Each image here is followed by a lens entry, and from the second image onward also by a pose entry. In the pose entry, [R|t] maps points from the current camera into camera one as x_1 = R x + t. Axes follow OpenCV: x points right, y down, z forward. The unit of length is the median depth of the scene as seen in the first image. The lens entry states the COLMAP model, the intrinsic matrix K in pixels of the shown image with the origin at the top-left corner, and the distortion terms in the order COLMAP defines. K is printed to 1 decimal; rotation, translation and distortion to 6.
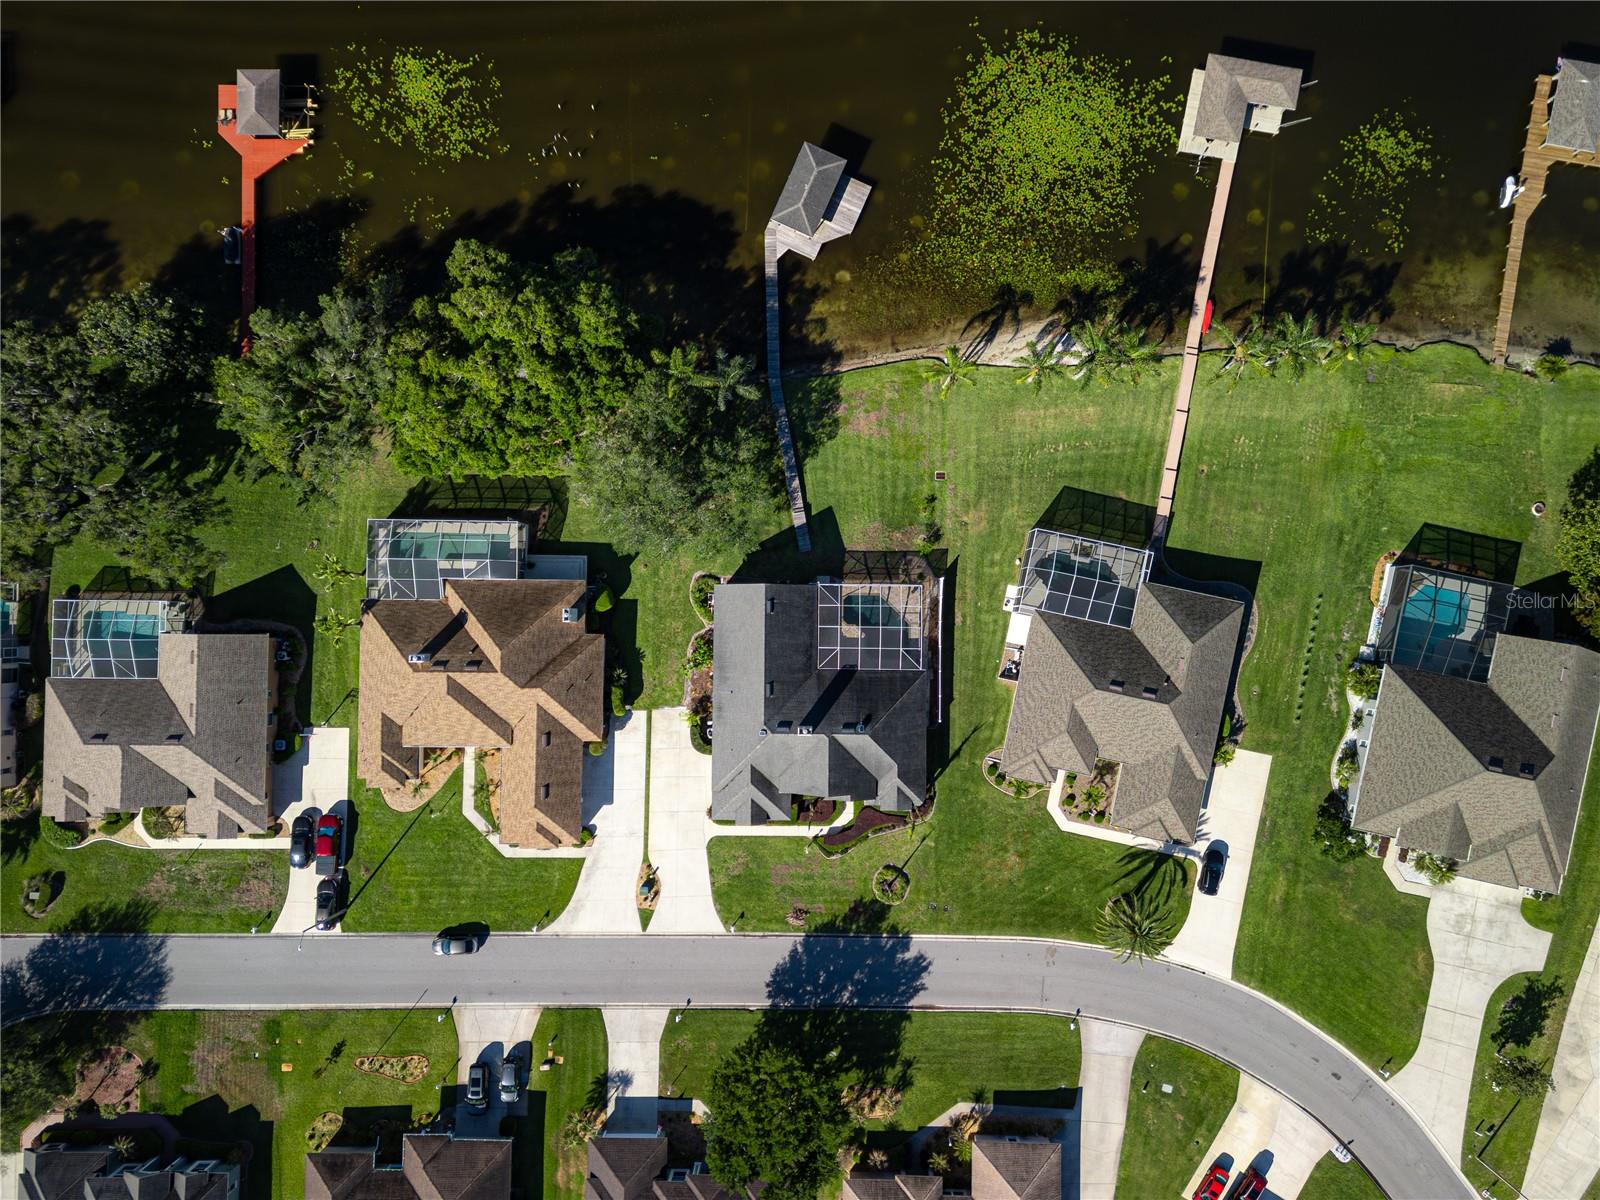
lens RADIAL K [[1114.2, 0, 800.0], [0, 1114.2, 600.0], [0, 0, 1]] dist [0.093821, -0.097592]
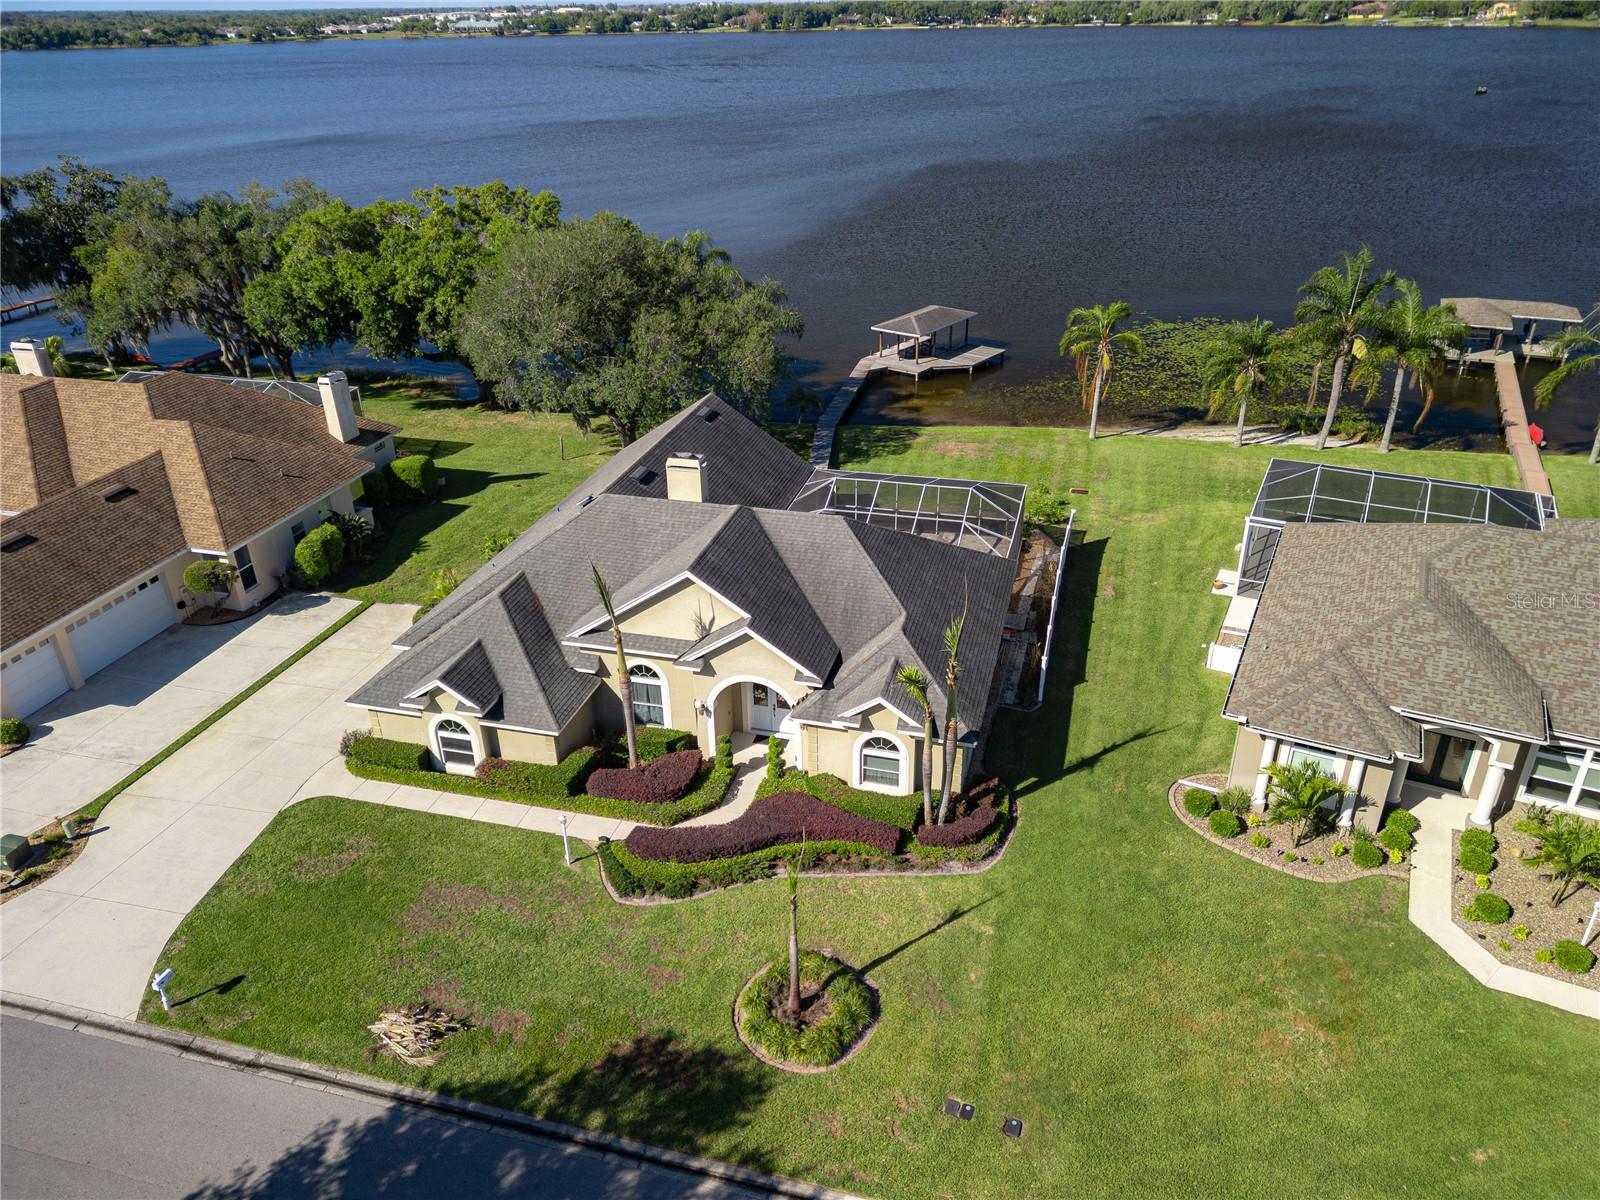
lens RADIAL K [[1114.2, 0, 800.0], [0, 1114.2, 600.0], [0, 0, 1]] dist [0.093821, -0.097592]
pose [[0.966482, 0.113860, -0.230104, 0.129069], [-0.256401, 0.473685, -0.842545, 0.428676], [0.013064, 0.873303, 0.487002, 0.792053]]
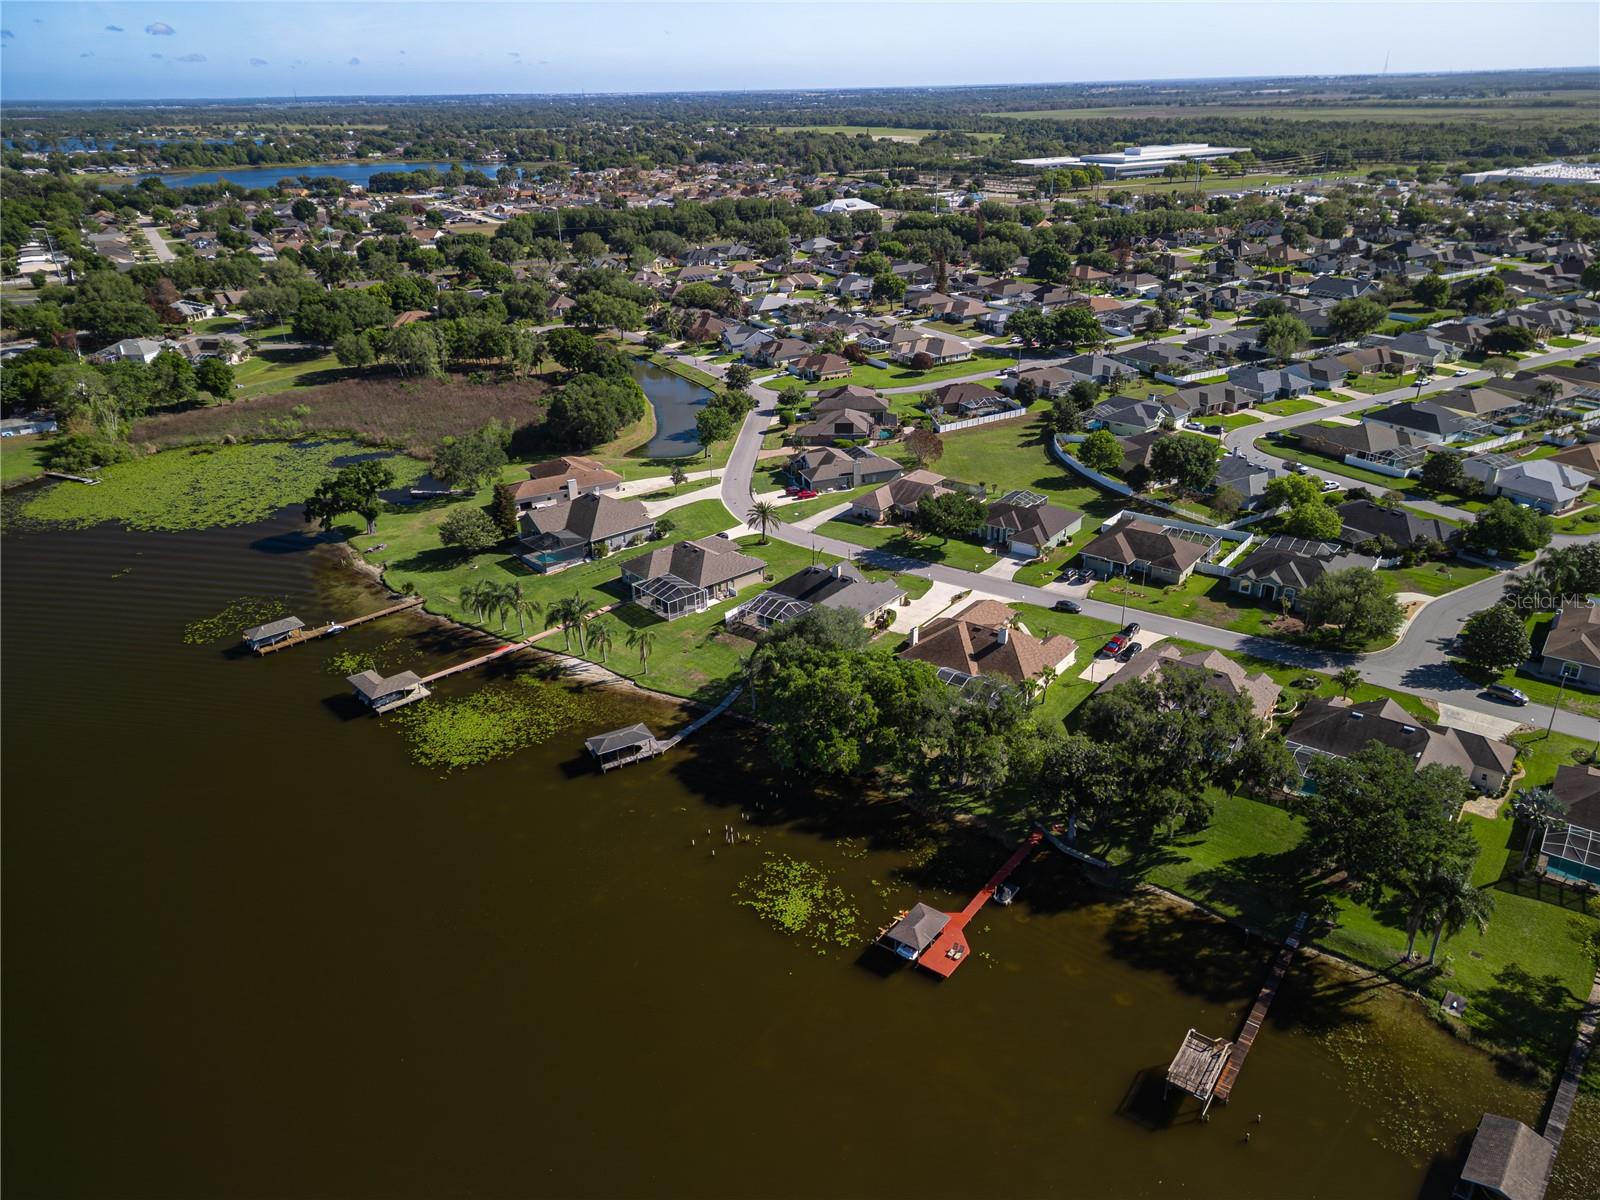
lens RADIAL K [[1114.2, 0, 800.0], [0, 1114.2, 600.0], [0, 0, 1]] dist [0.093821, -0.097592]
pose [[-0.801615, -0.224072, 0.554261, -0.931788], [0.597601, -0.326597, 0.732262, -1.222315], [0.016941, 0.918219, 0.395711, 0.283777]]
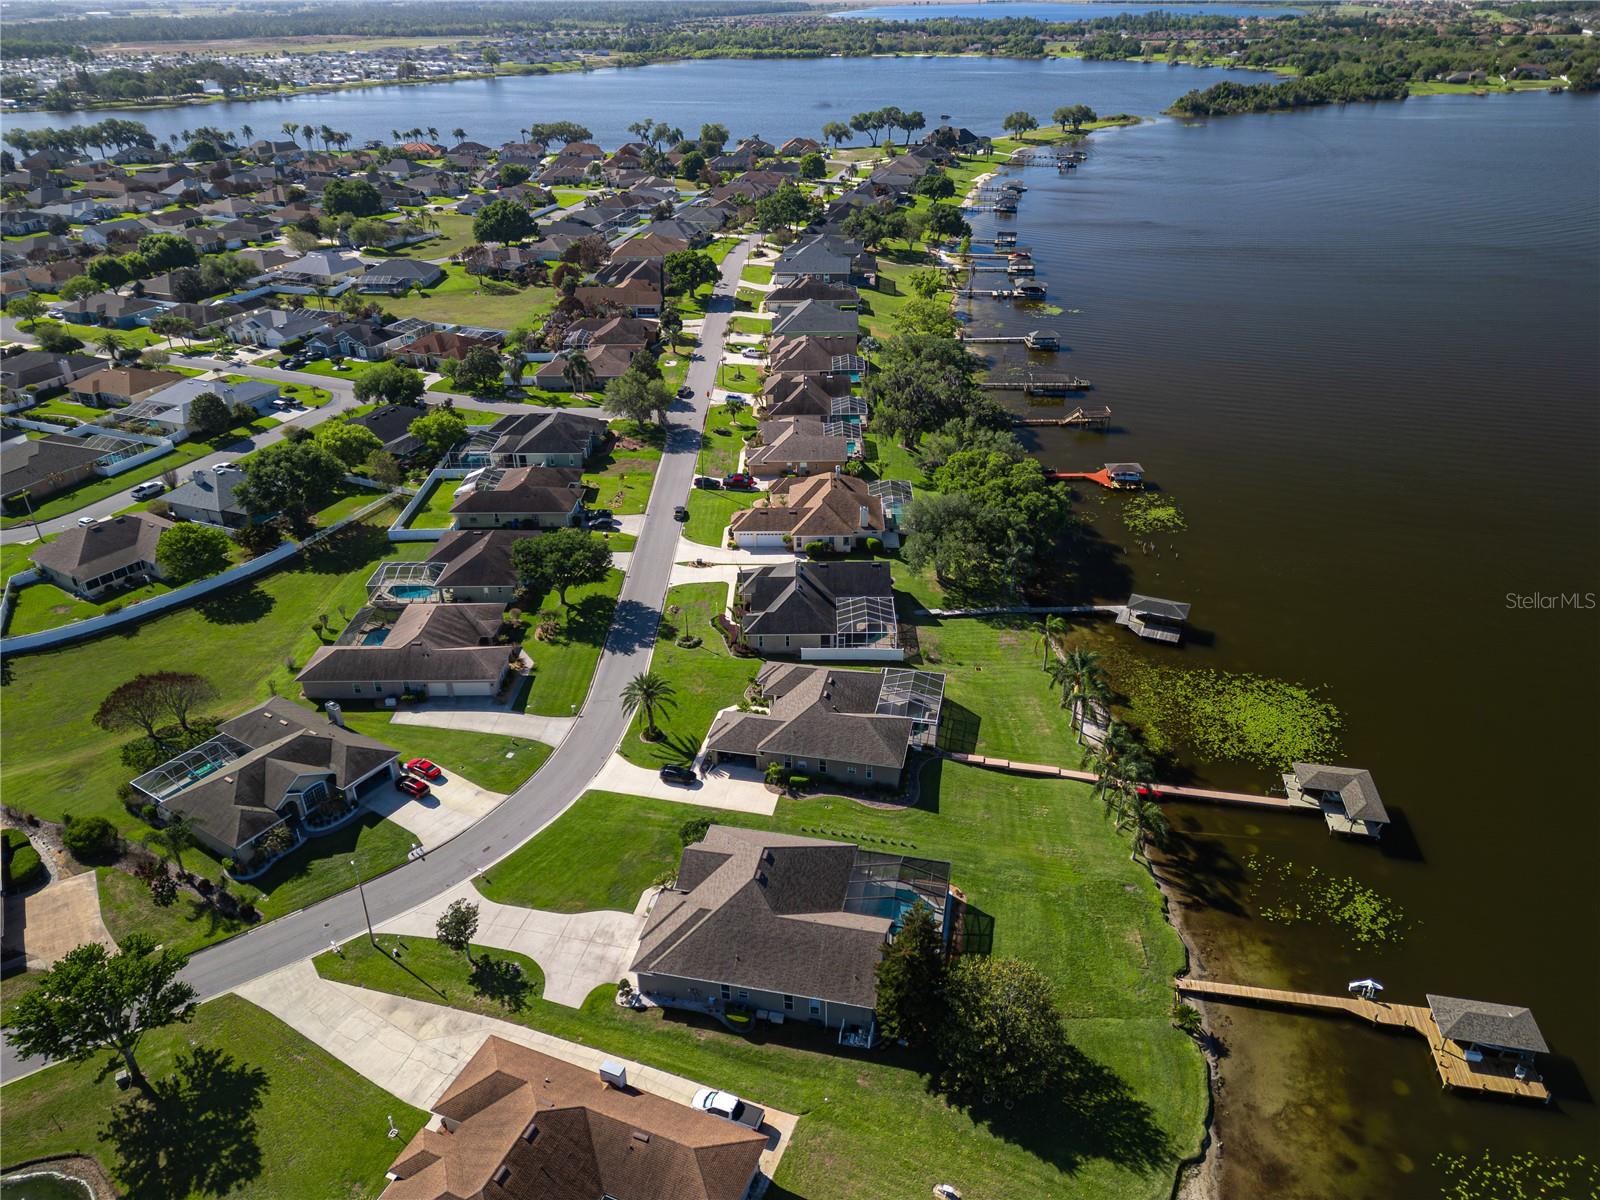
lens RADIAL K [[1114.2, 0, 800.0], [0, 1114.2, 600.0], [0, 0, 1]] dist [0.093821, -0.097592]
pose [[-0.001564, 0.491553, -0.870846, 1.308643], [-0.999403, 0.029284, 0.018324, 0.081383], [0.034509, 0.870355, 0.491213, 0.250484]]
